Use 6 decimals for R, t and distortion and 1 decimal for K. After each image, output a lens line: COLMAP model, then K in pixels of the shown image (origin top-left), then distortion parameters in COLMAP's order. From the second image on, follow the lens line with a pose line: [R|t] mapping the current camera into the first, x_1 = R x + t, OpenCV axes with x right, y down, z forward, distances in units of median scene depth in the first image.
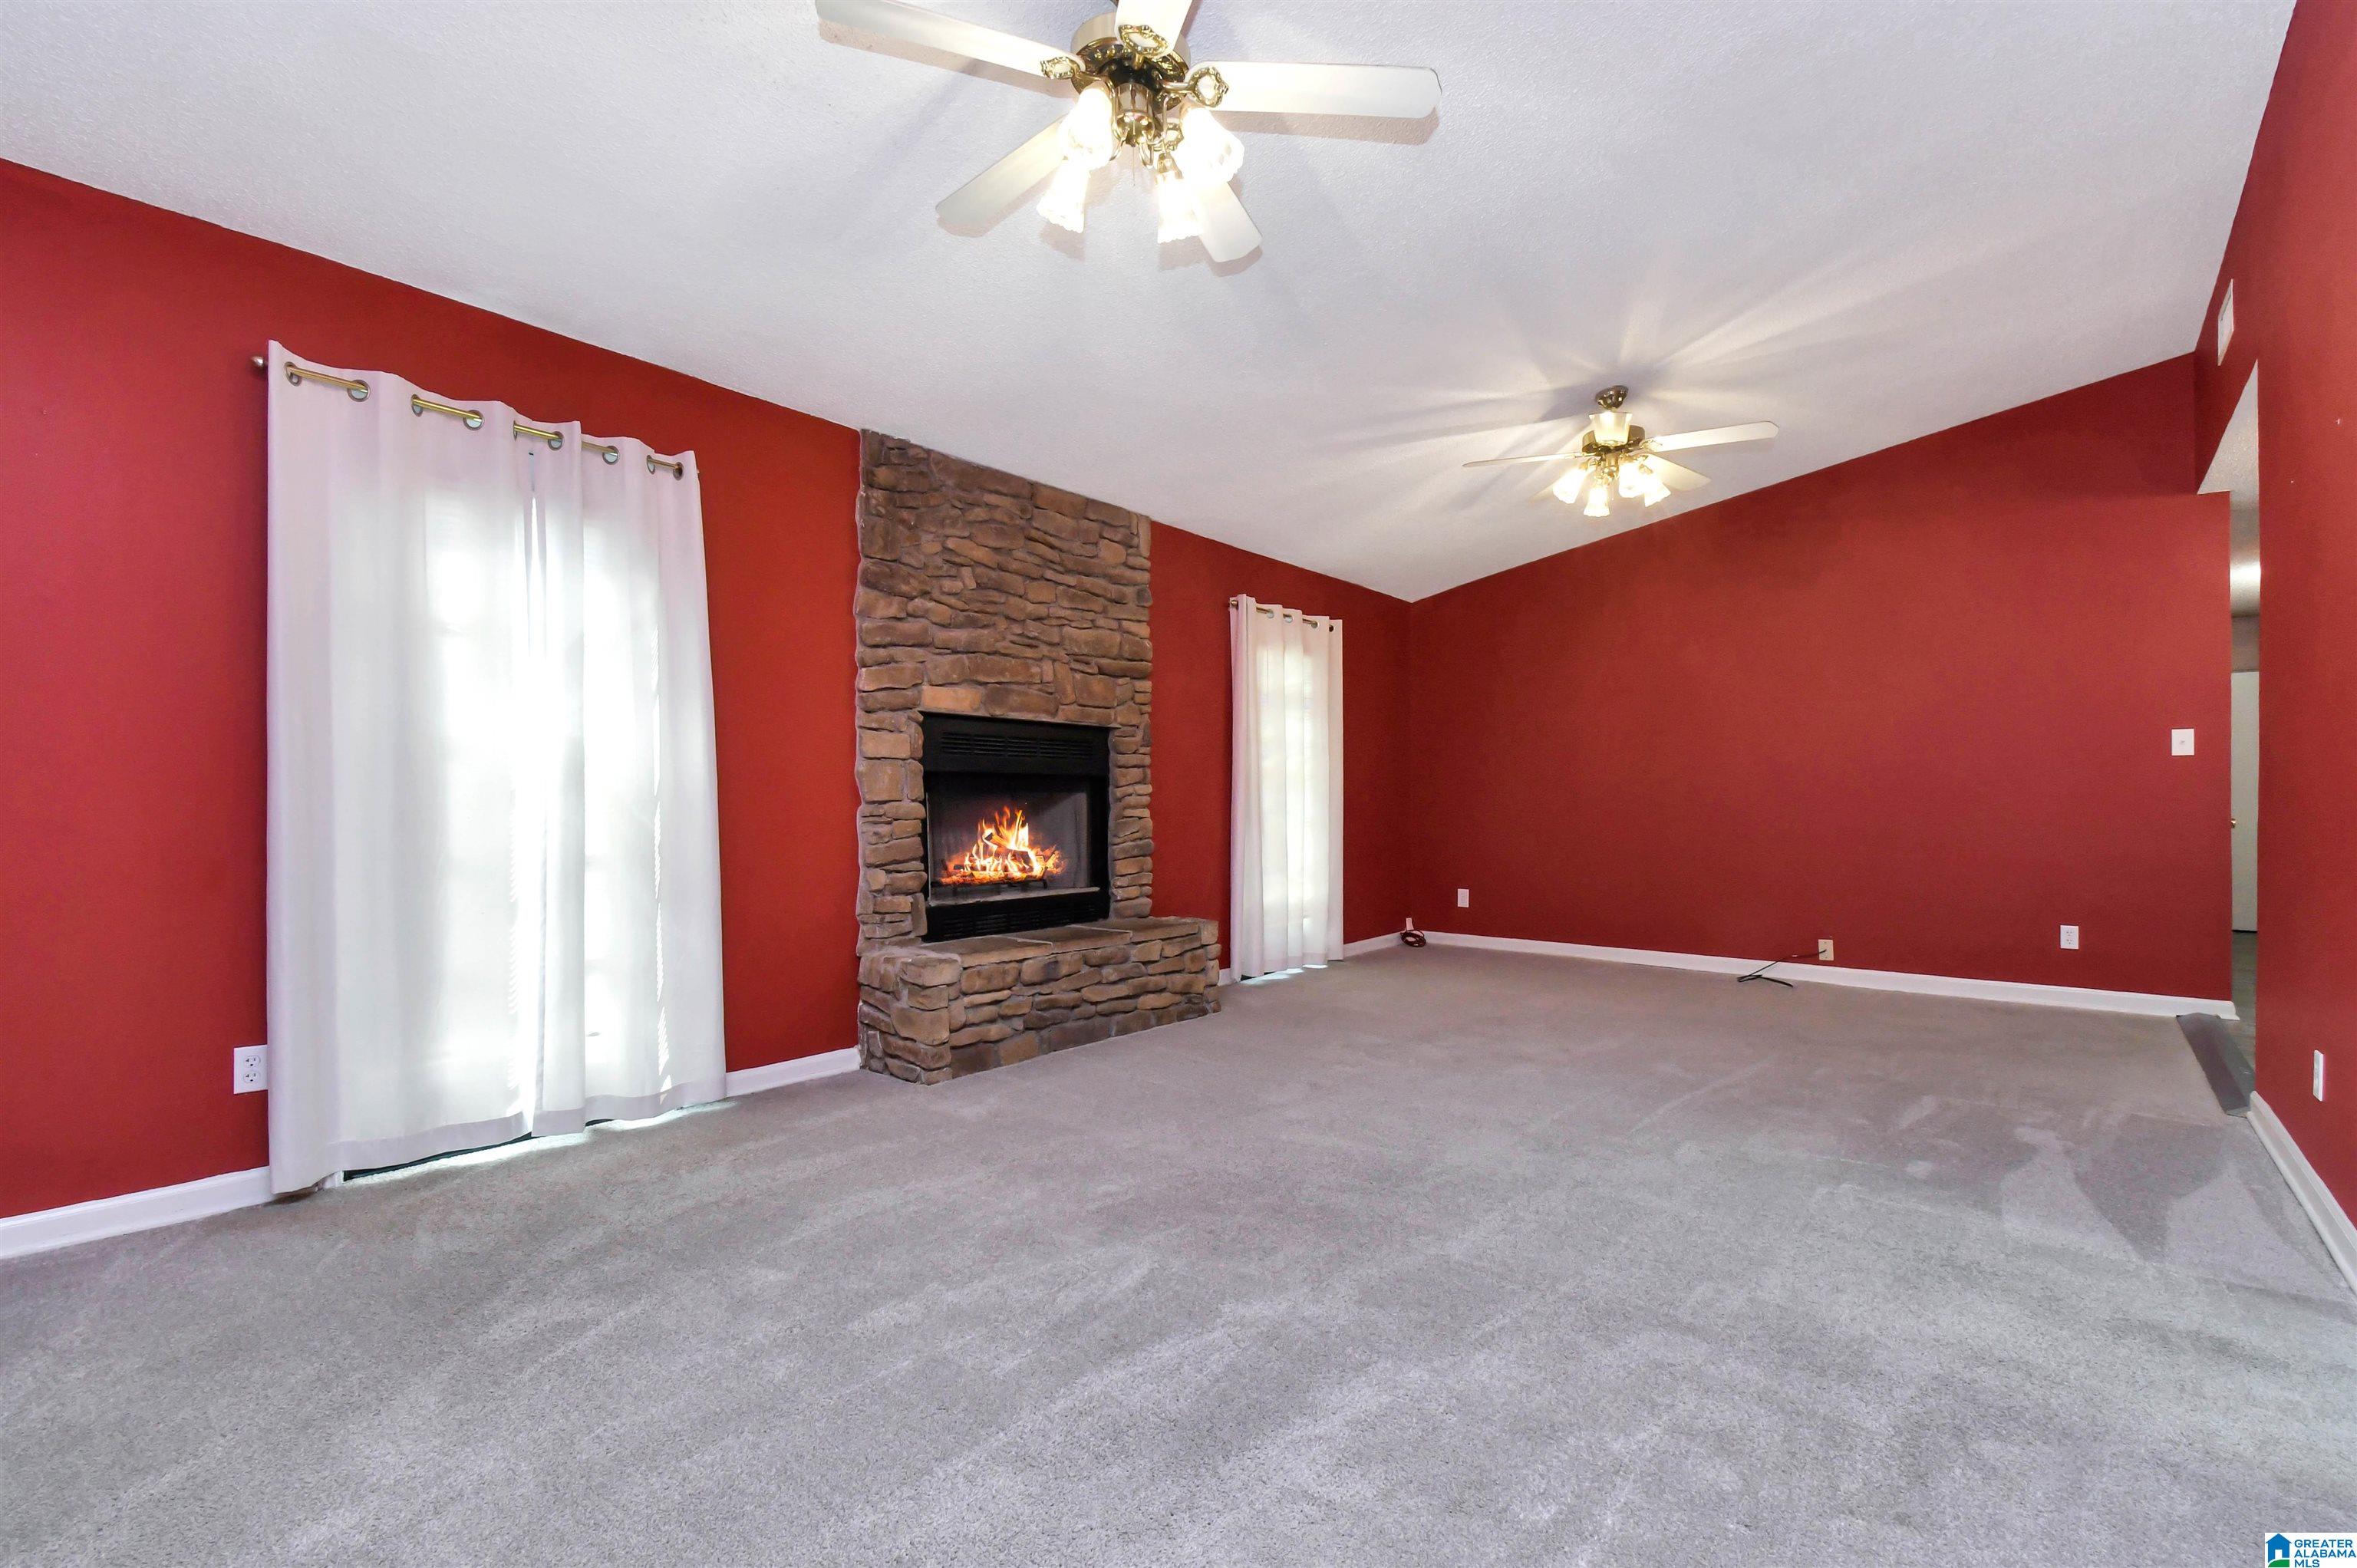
lens RADIAL K [[1028.6, 0, 1190.8], [0, 1028.6, 792.0], [0, 0, 1]] dist [0.002362, 0.000219]
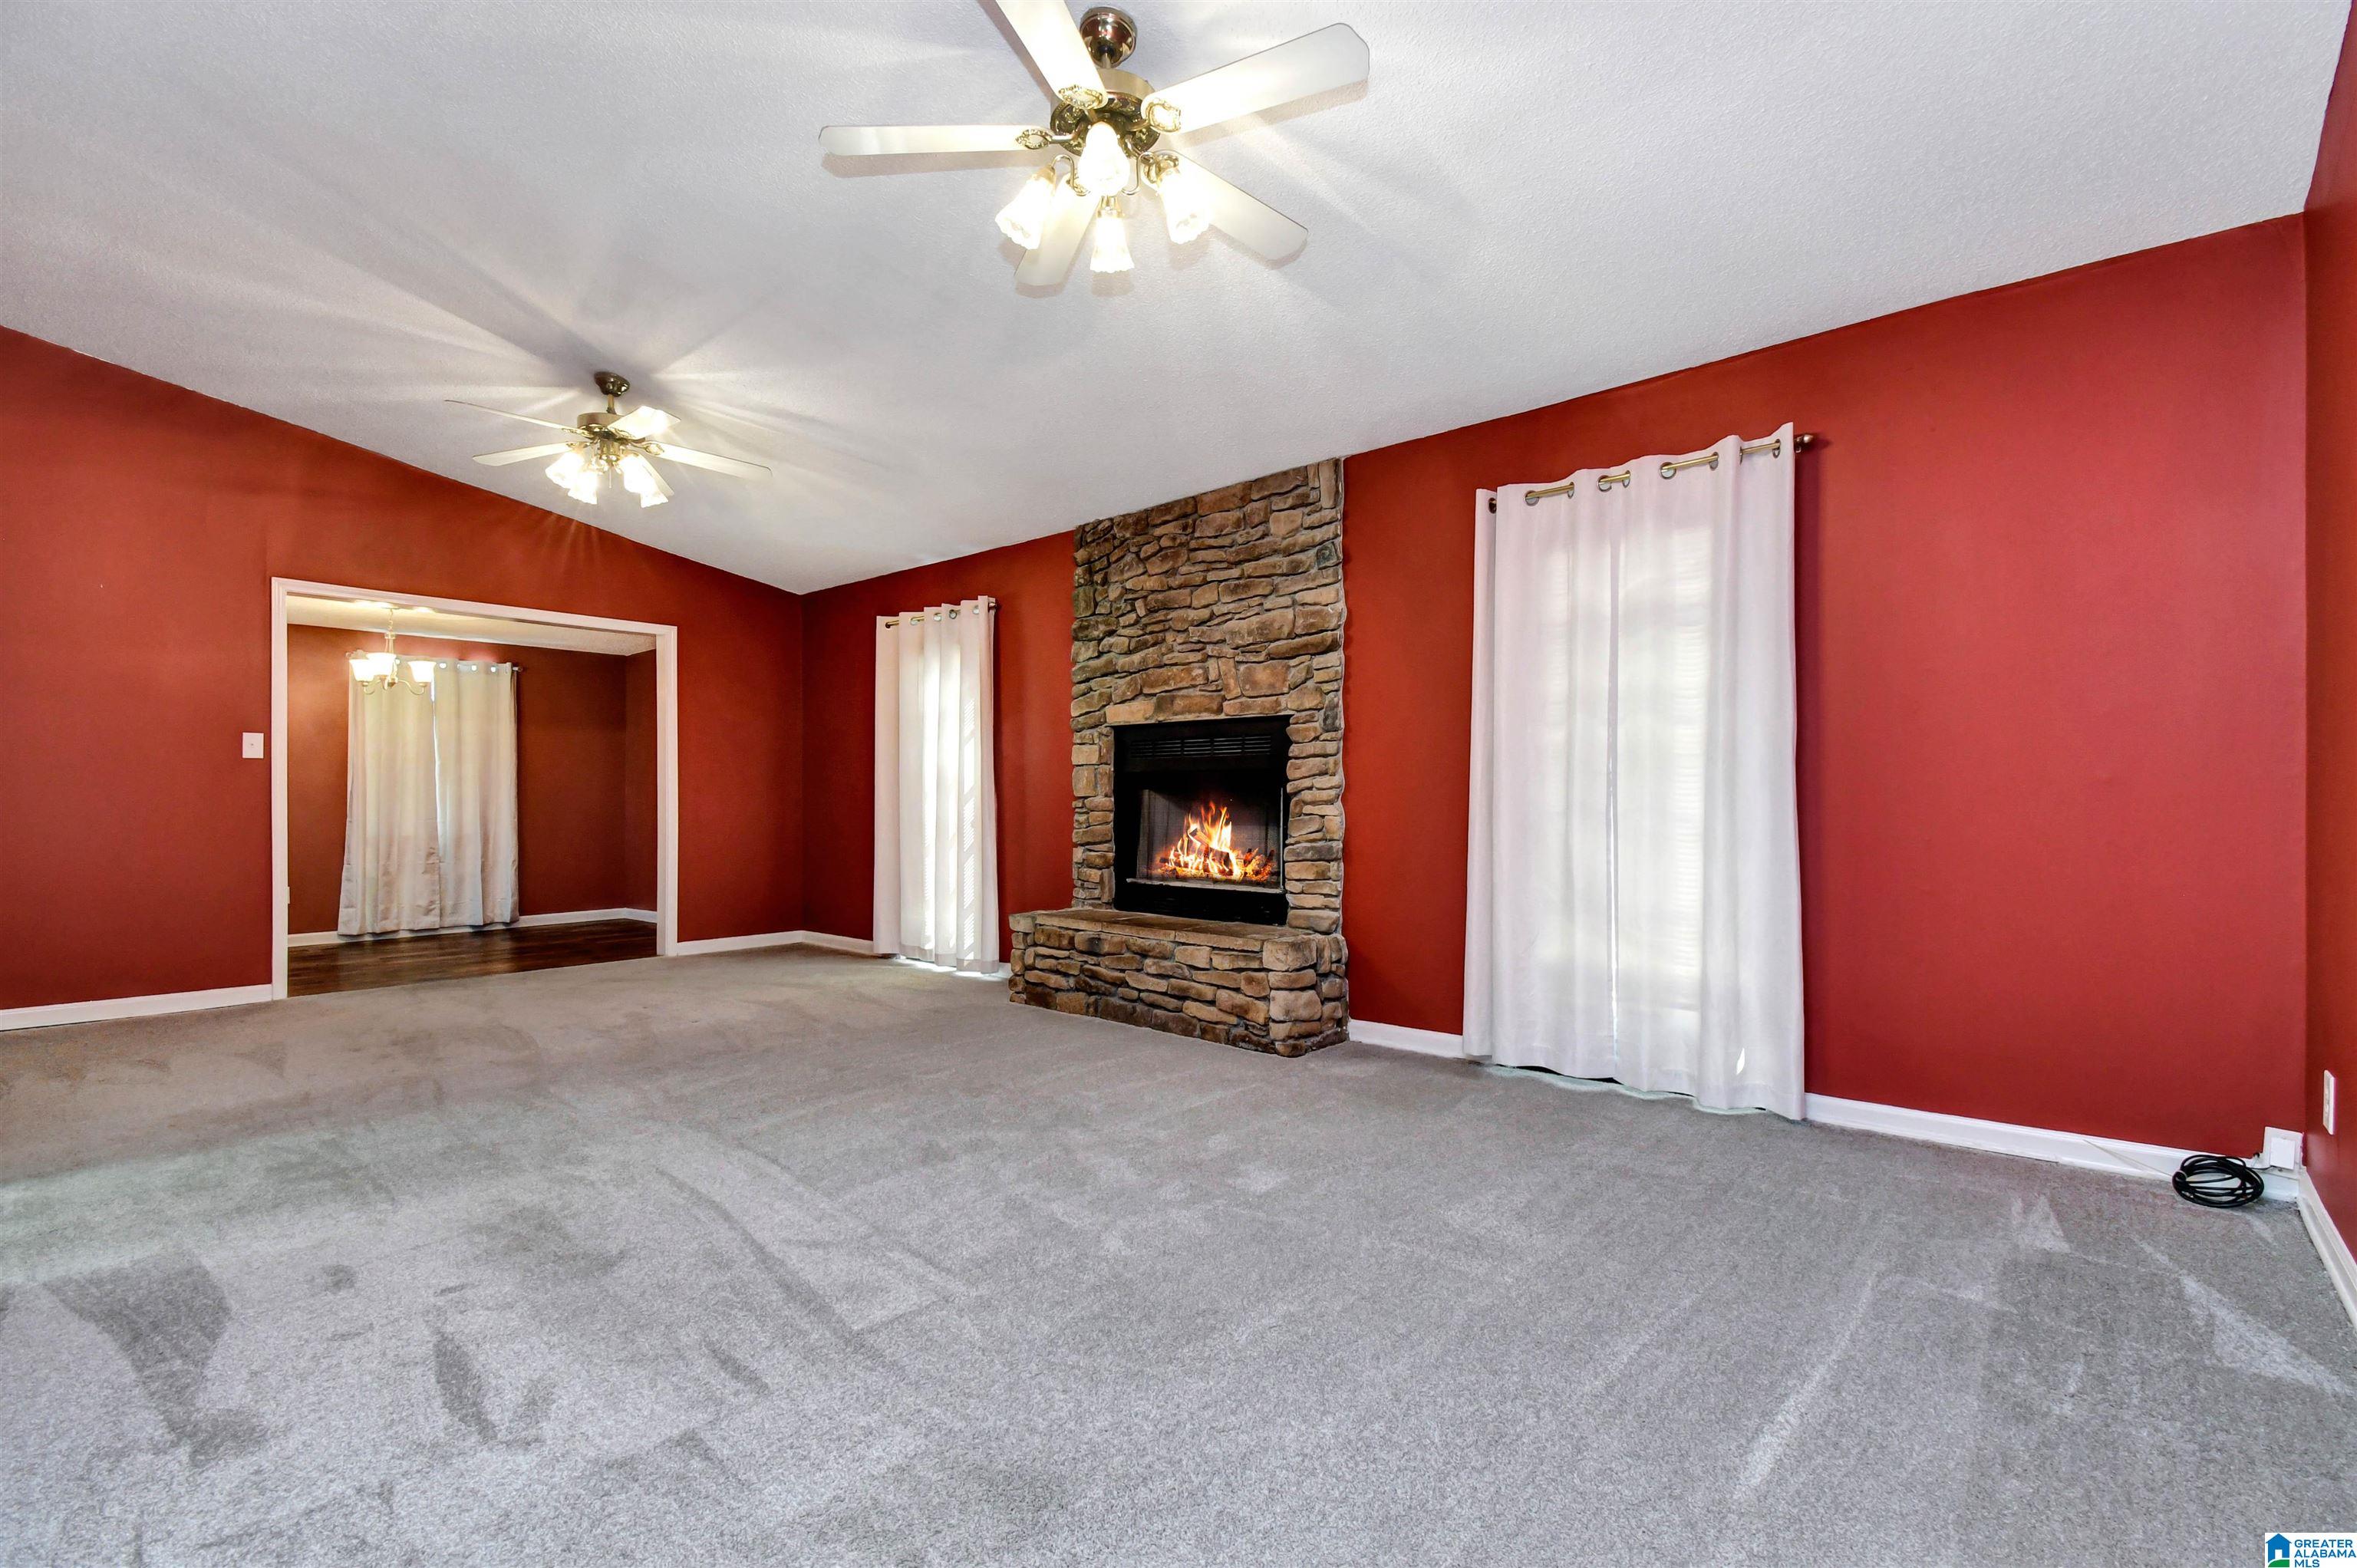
lens RADIAL K [[1028.6, 0, 1185.7], [0, 1028.6, 795.3], [0, 0, 1]] dist [0.002362, 0.000219]
pose [[-0.030286, -0.013395, -0.999452, 0.895210], [0.001736, 0.999908, -0.013454, 0.021187], [0.999540, -0.002143, -0.030260, 1.016261]]
